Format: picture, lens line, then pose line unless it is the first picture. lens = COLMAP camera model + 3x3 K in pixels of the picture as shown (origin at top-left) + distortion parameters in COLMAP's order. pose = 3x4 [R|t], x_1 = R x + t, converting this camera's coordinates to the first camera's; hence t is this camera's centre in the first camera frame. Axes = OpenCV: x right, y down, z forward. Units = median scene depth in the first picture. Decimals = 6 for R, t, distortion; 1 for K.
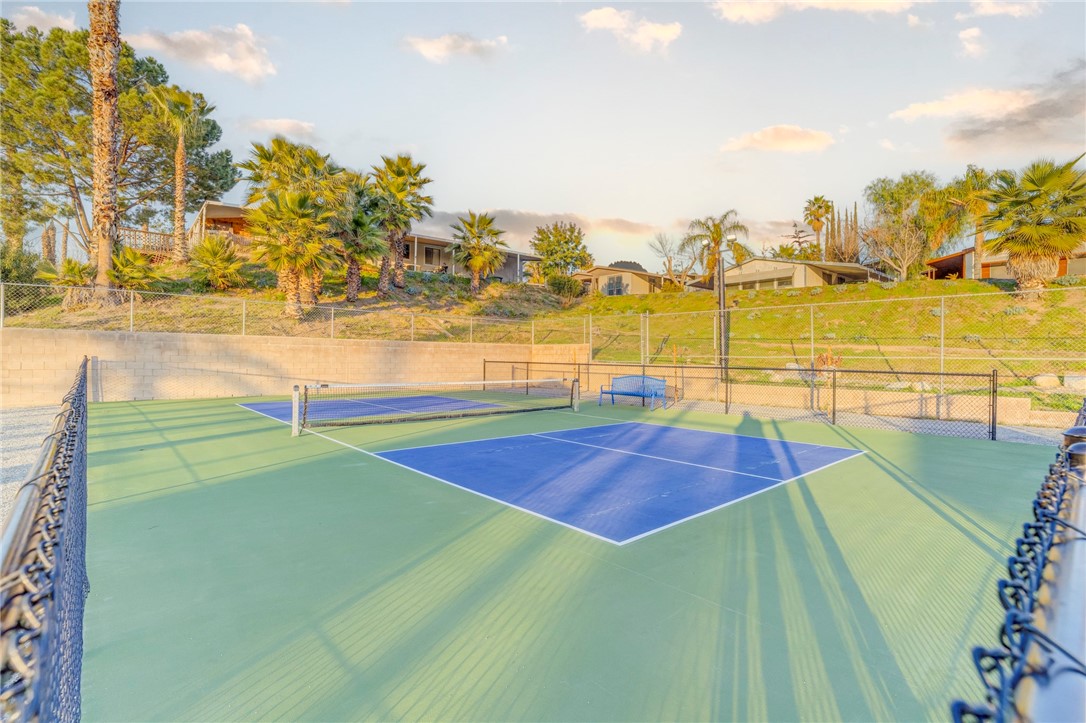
lens RADIAL K [[528.8, 0, 546.1], [0, 528.8, 355.4], [0, 0, 1]] dist [-0.055382, 0.032048]
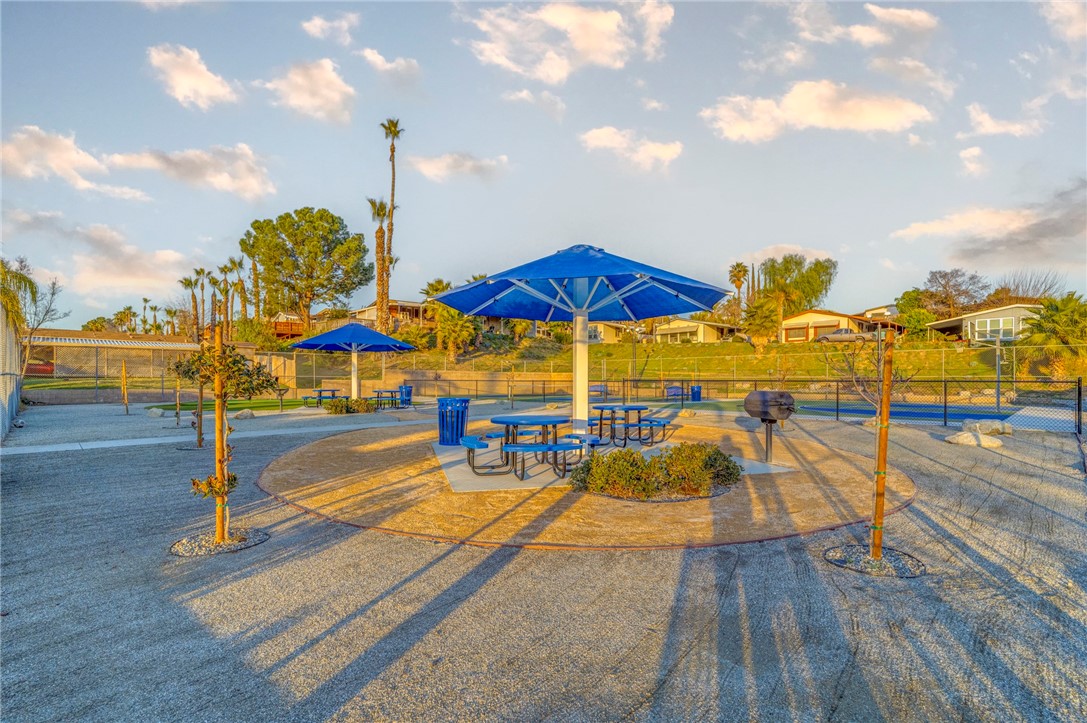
lens RADIAL K [[529.3, 0, 546.6], [0, 529.3, 355.4], [0, 0, 1]] dist [-0.055382, 0.032048]
pose [[0.999386, -0.003959, 0.034812, -0.100158], [0.005515, 0.998984, -0.044722, 0.002785], [-0.034600, 0.044886, 0.998393, -0.917536]]
